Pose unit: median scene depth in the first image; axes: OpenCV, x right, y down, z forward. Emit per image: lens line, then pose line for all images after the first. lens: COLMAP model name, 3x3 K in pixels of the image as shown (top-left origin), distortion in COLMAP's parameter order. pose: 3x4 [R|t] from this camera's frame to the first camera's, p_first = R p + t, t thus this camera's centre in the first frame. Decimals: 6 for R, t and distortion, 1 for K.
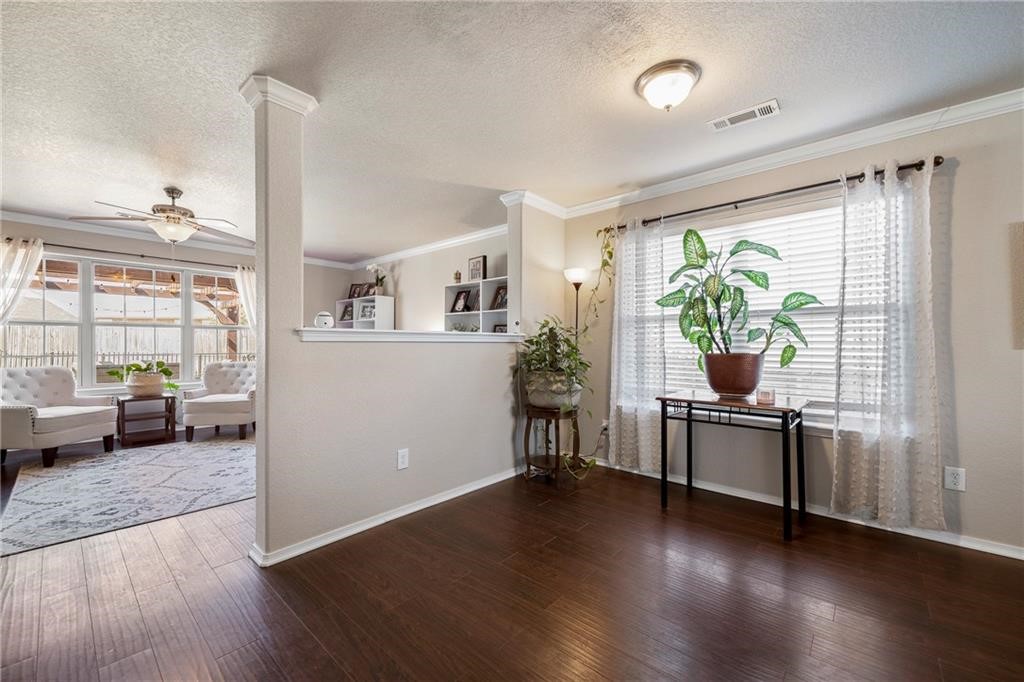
lens RADIAL K [[406.1, 0, 512.2], [0, 406.1, 343.3], [0, 0, 1]] dist [-0.001361, -0.000416]
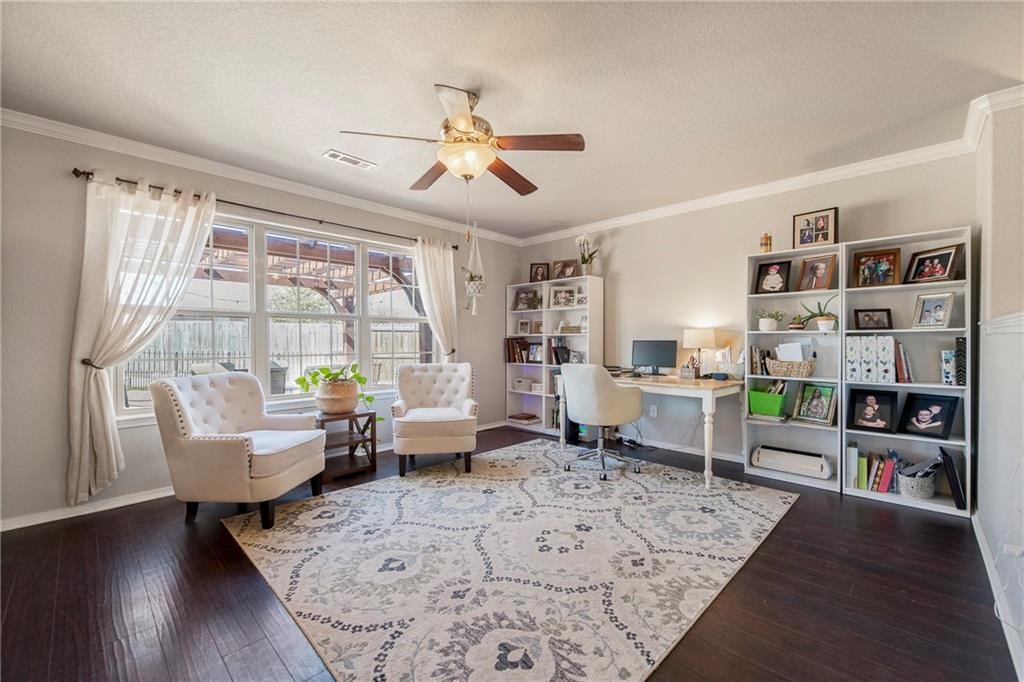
lens RADIAL K [[418.4, 0, 512.0], [0, 418.4, 341.0], [0, 0, 1]] dist [0.003694, 0.000088]
pose [[0.999038, -0.006110, -0.043428, -0.627013], [0.006273, 0.999974, 0.003635, 0.001512], [0.043404, -0.003904, 0.999050, 0.295390]]
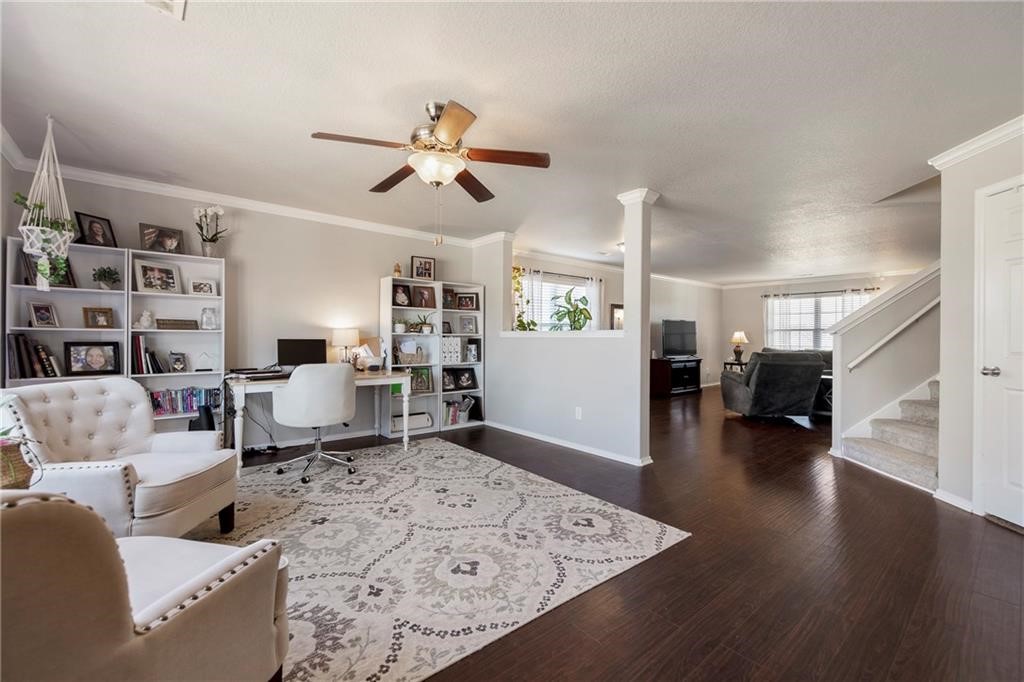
lens RADIAL K [[421.6, 0, 510.9], [0, 421.6, 338.0], [0, 0, 1]] dist [0.000261, -0.000099]
pose [[0.155234, -0.000619, 0.987878, -1.268514], [-0.004580, 0.999989, 0.001347, -0.000999], [-0.987867, -0.004734, 0.155229, 0.658839]]
